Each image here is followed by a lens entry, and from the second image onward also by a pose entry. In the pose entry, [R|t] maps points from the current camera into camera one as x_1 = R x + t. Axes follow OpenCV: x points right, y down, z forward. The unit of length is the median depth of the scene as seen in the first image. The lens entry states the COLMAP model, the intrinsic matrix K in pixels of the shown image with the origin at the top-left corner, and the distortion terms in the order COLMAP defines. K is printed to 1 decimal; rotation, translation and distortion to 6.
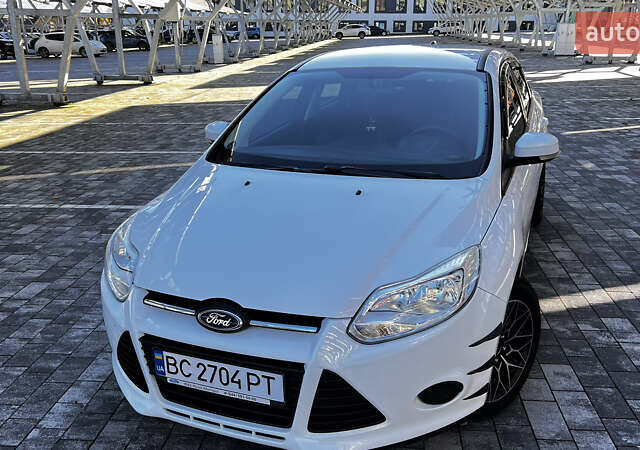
lens RADIAL K [[589.8, 0, 304.3], [0, 589.8, 224.7], [0, 0, 1]] dist [0.093516, -0.208343]
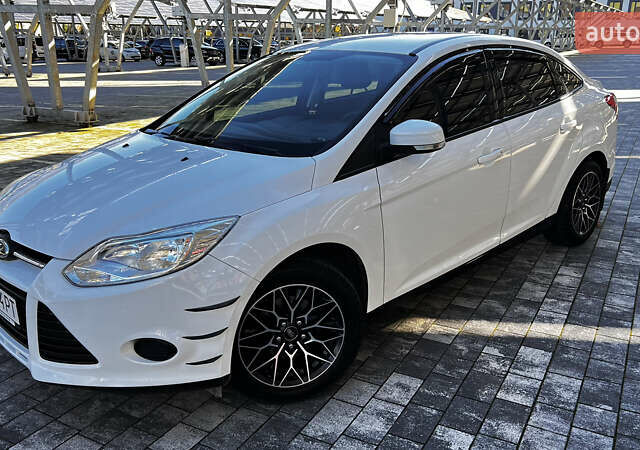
lens RADIAL K [[589.8, 0, 304.3], [0, 589.8, 224.7], [0, 0, 1]] dist [0.093516, -0.208343]
pose [[0.916913, 0.123562, -0.379477, 0.676809], [-0.128589, 0.991623, 0.012179, 0.017595], [0.377803, 0.037629, 0.925121, 0.108634]]
